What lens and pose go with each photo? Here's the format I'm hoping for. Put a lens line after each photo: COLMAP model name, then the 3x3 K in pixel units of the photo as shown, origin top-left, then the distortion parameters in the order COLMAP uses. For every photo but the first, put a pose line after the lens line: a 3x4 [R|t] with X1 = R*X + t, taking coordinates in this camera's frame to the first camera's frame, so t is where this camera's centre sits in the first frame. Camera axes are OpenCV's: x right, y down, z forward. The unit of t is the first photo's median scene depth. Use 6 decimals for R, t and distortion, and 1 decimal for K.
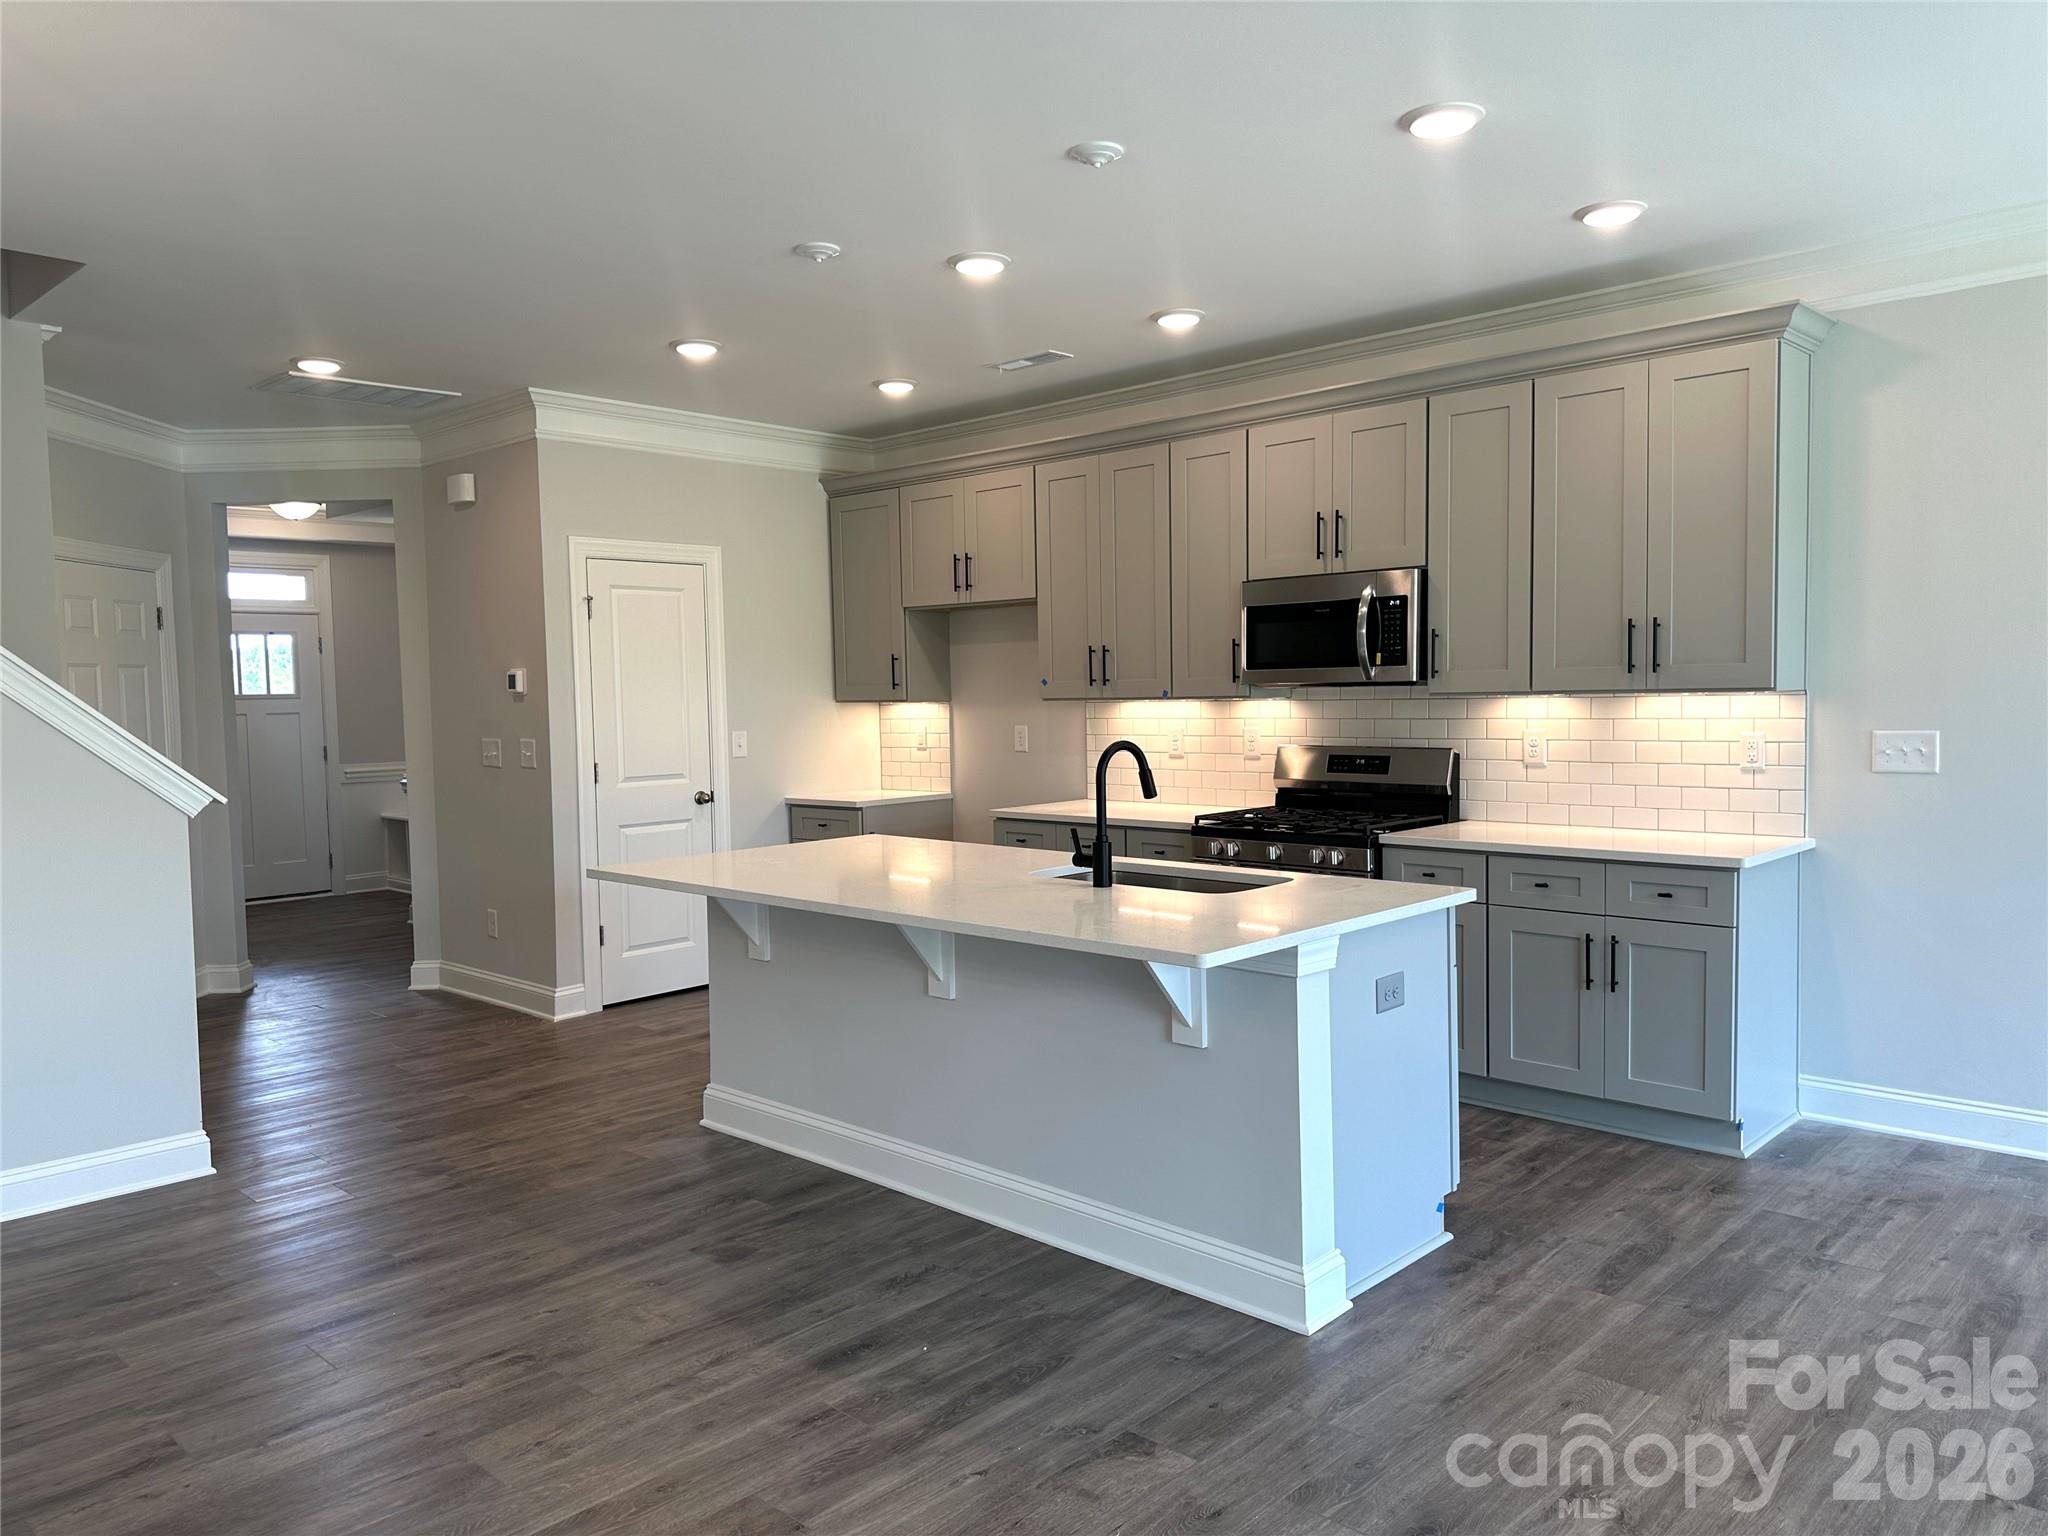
lens RADIAL K [[1466.2, 0, 1041.2], [0, 1466.2, 765.7], [0, 0, 1]] dist [0.038162, -0.048059]
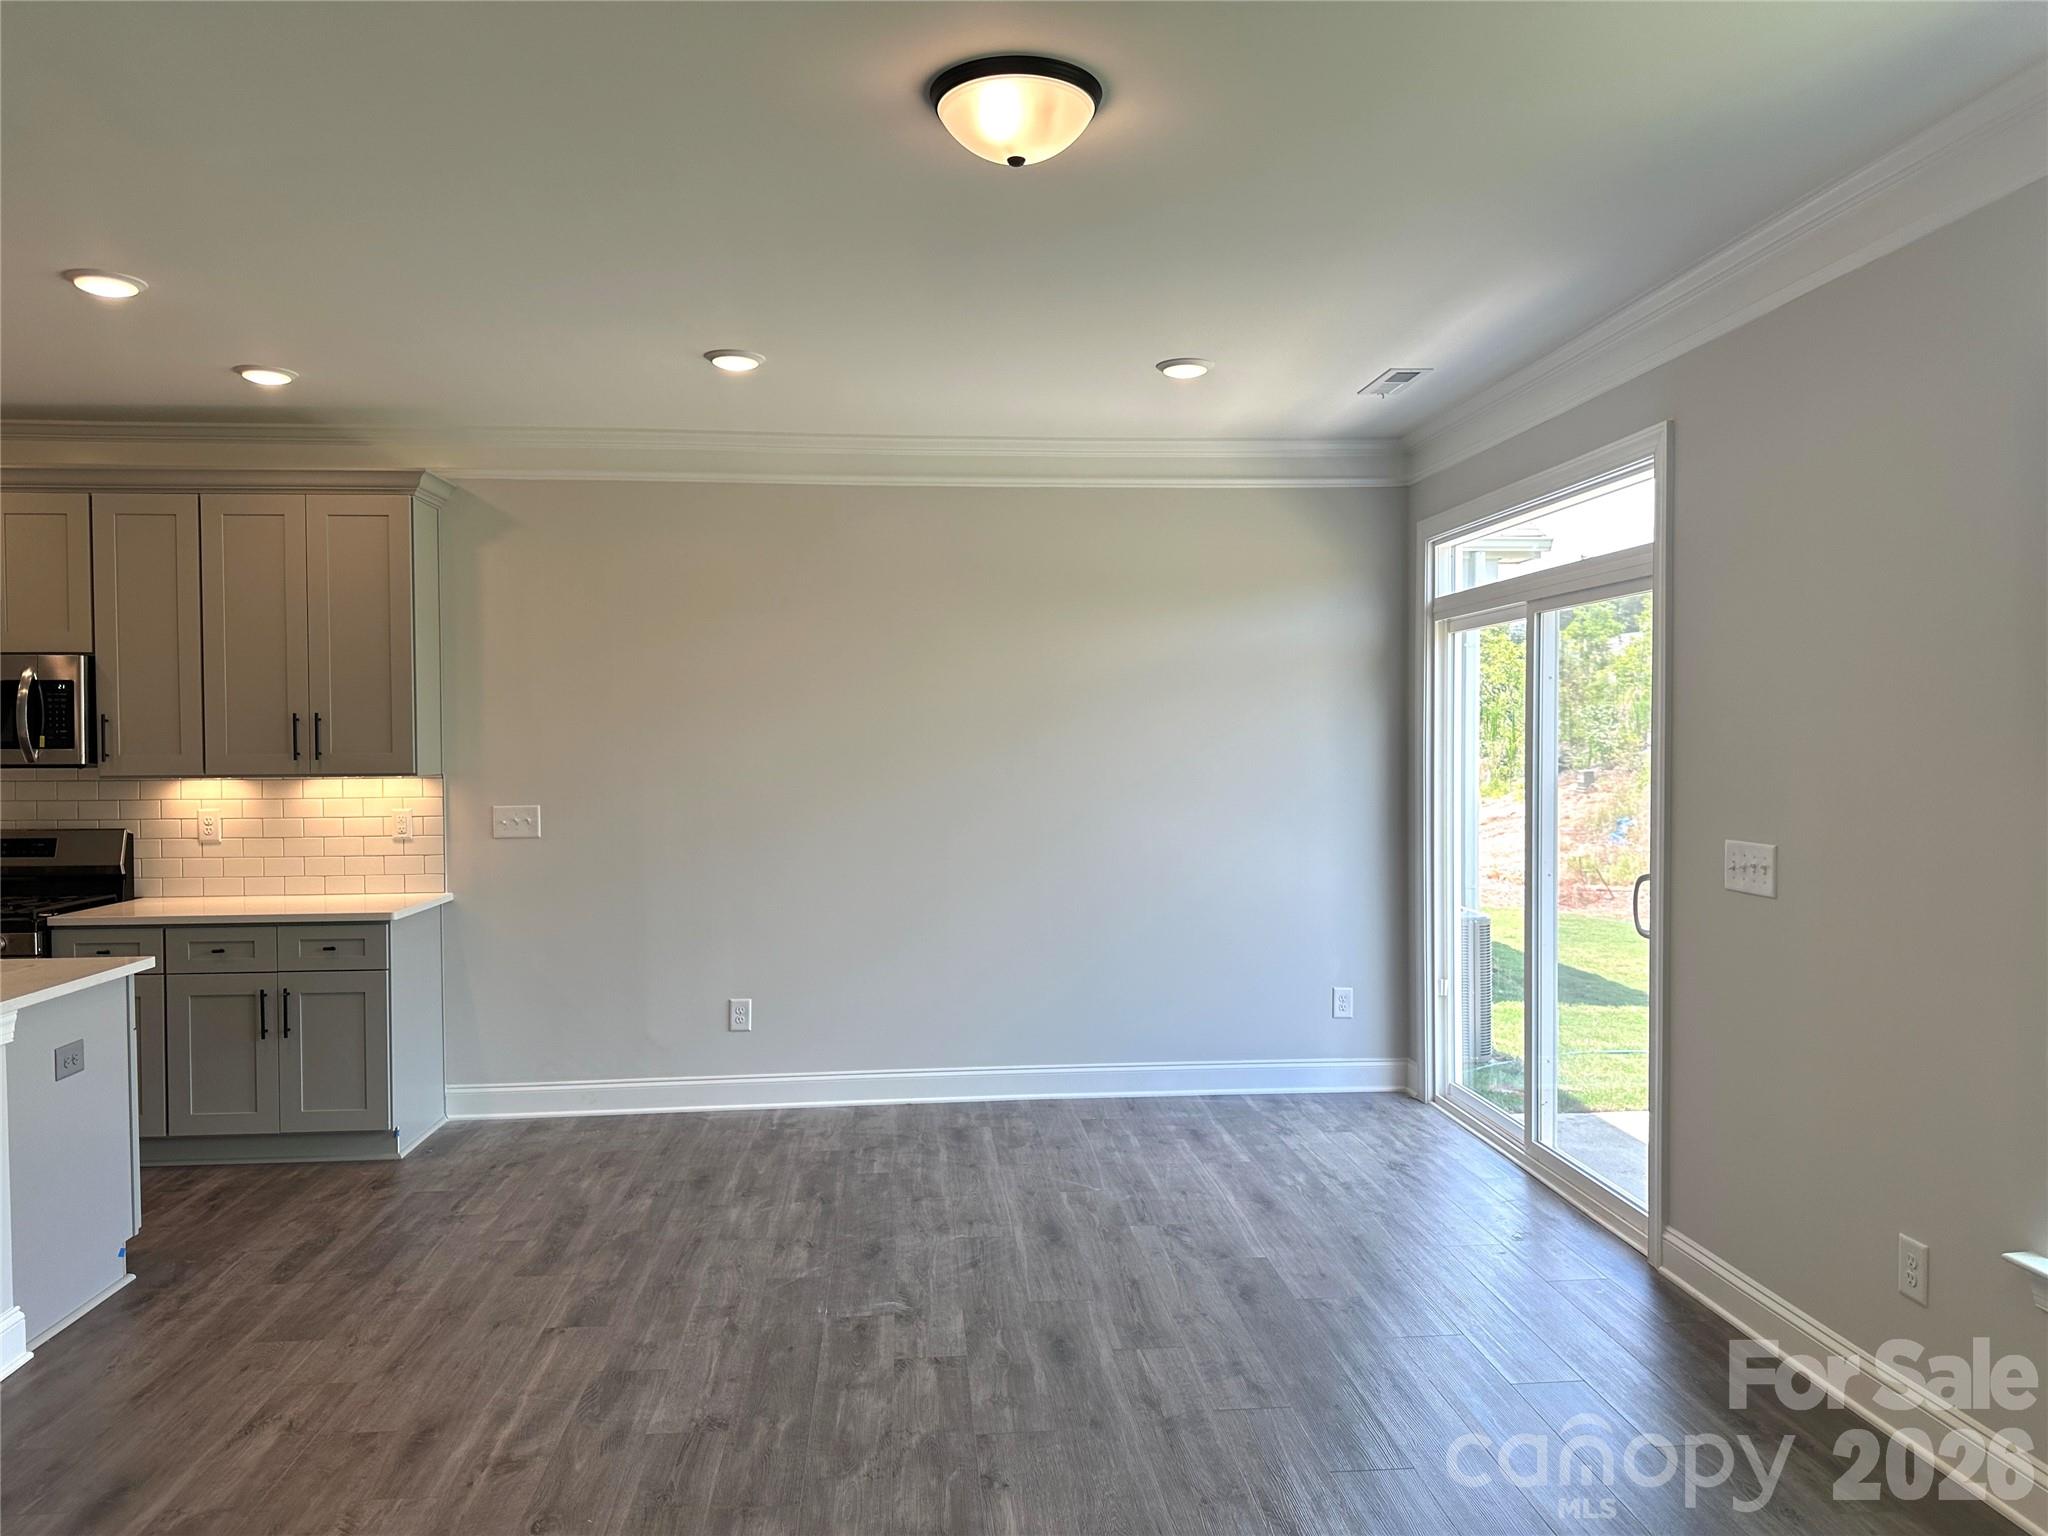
lens RADIAL K [[1476.9, 0, 1032.6], [0, 1476.9, 764.0], [0, 0, 1]] dist [0.000934, 0.001154]
pose [[0.673746, -0.002350, 0.738959, -0.075915], [0.035884, 0.998919, -0.029541, -0.005534], [-0.738091, 0.046420, 0.673102, -0.230602]]
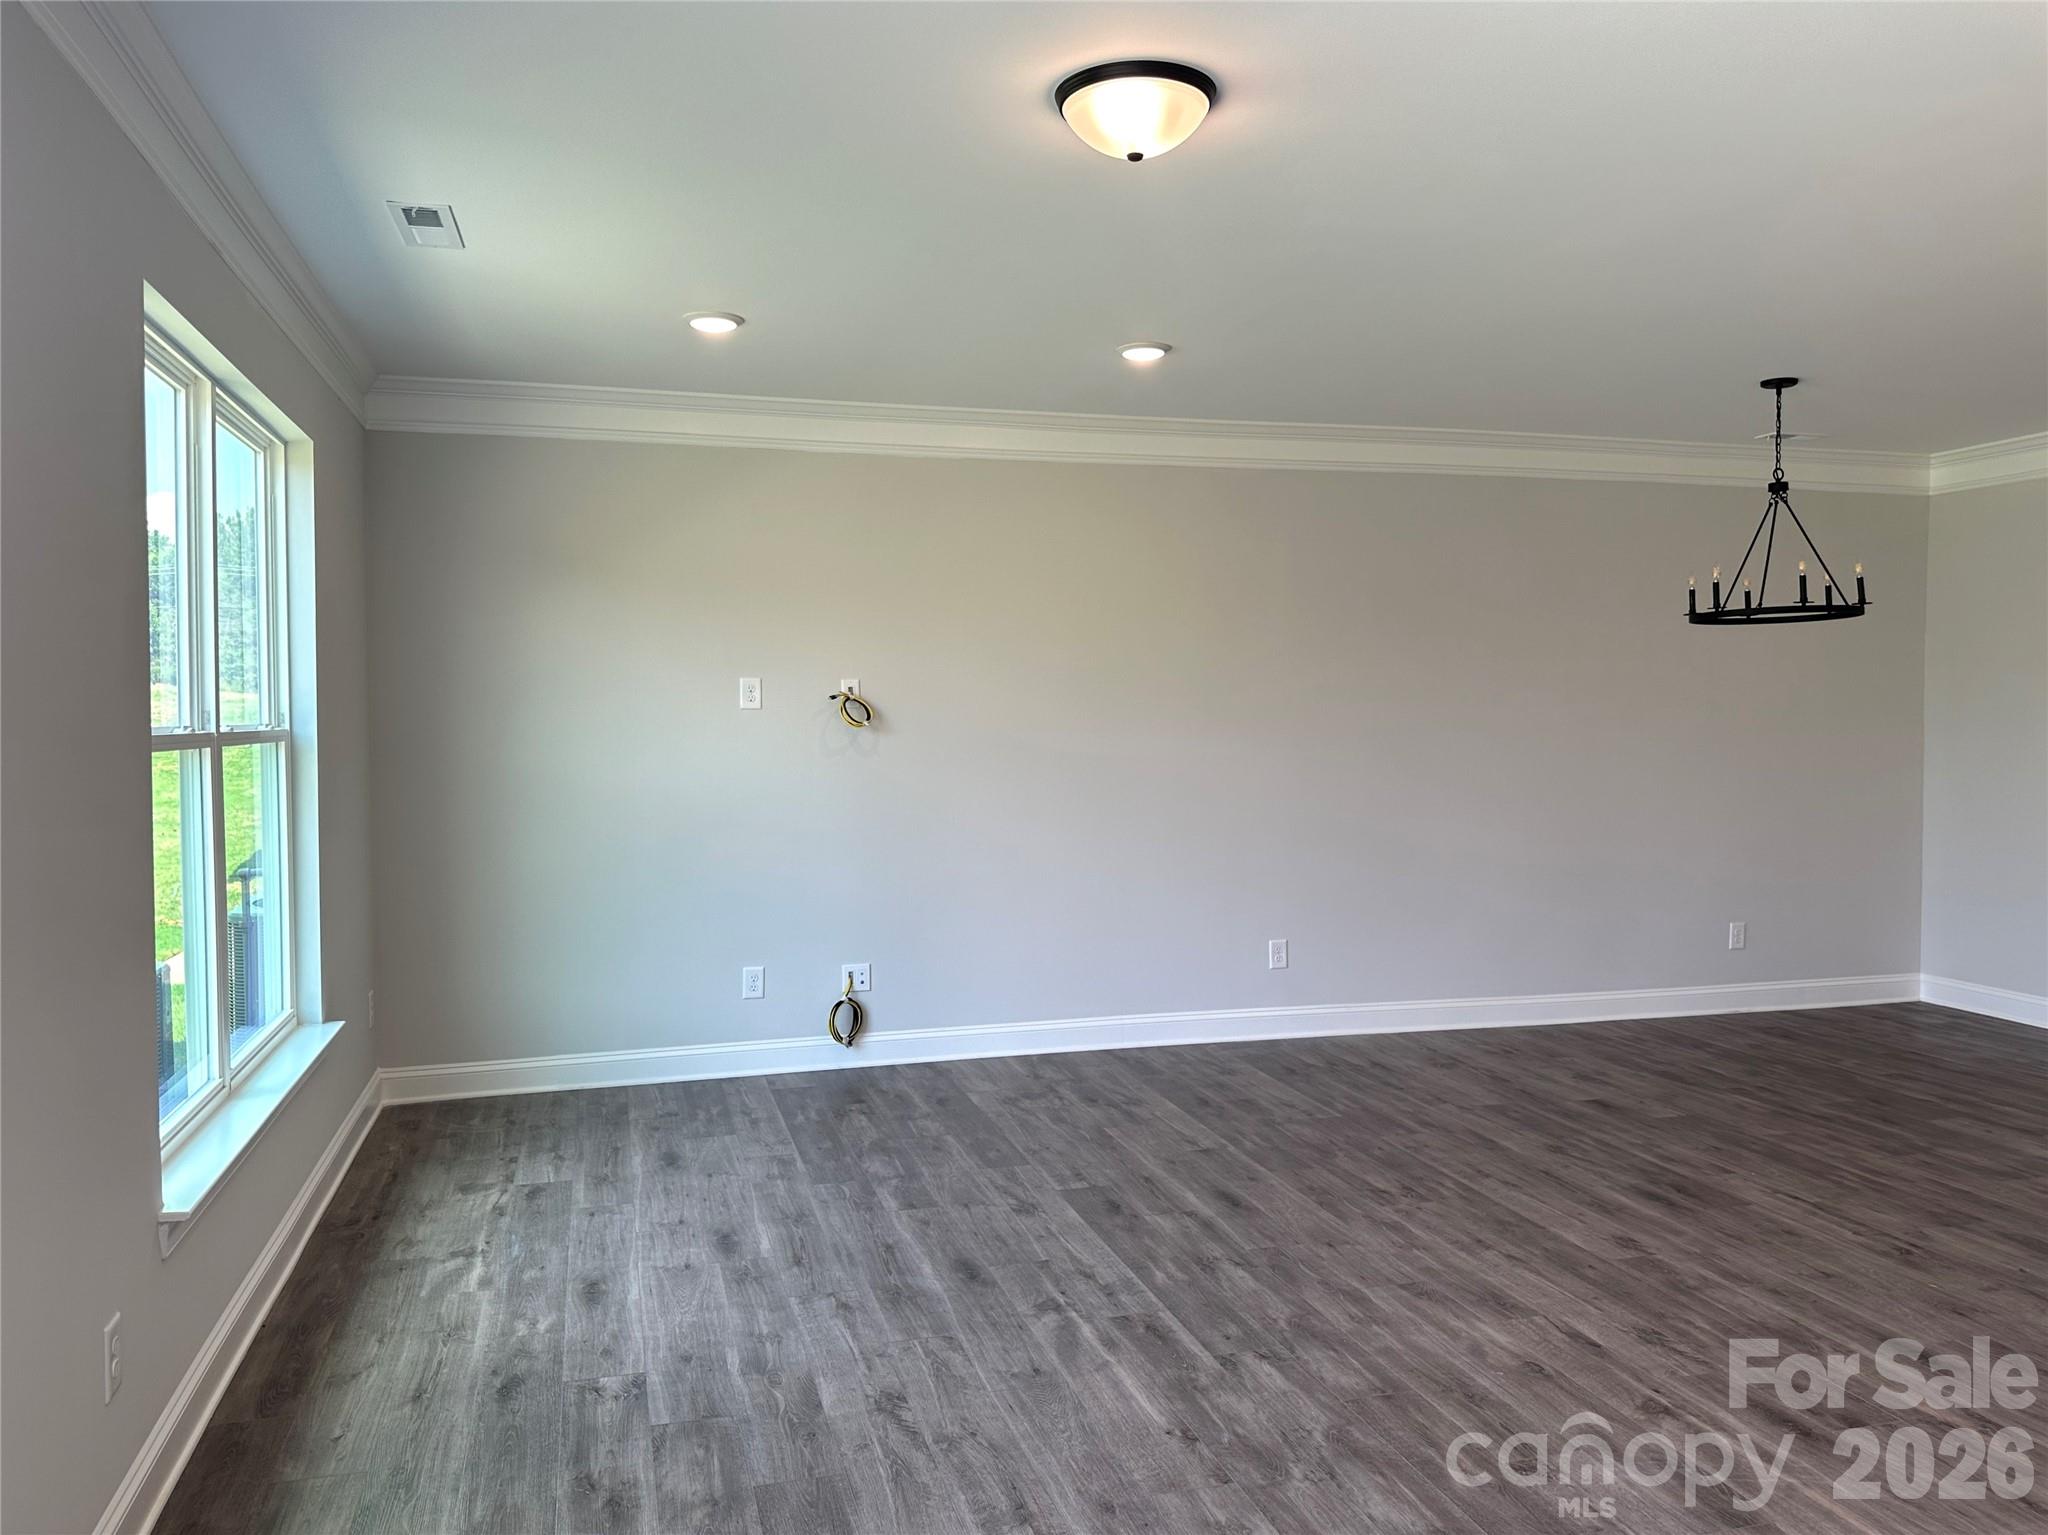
lens RADIAL K [[1476.9, 0, 1032.6], [0, 1476.9, 763.5], [0, 0, 1]] dist [0.000934, 0.001154]
pose [[-0.516530, 0.049596, -0.854832, 1.078397], [-0.035707, 0.996205, 0.079374, -0.060189], [0.855524, 0.071523, -0.512799, 0.566211]]
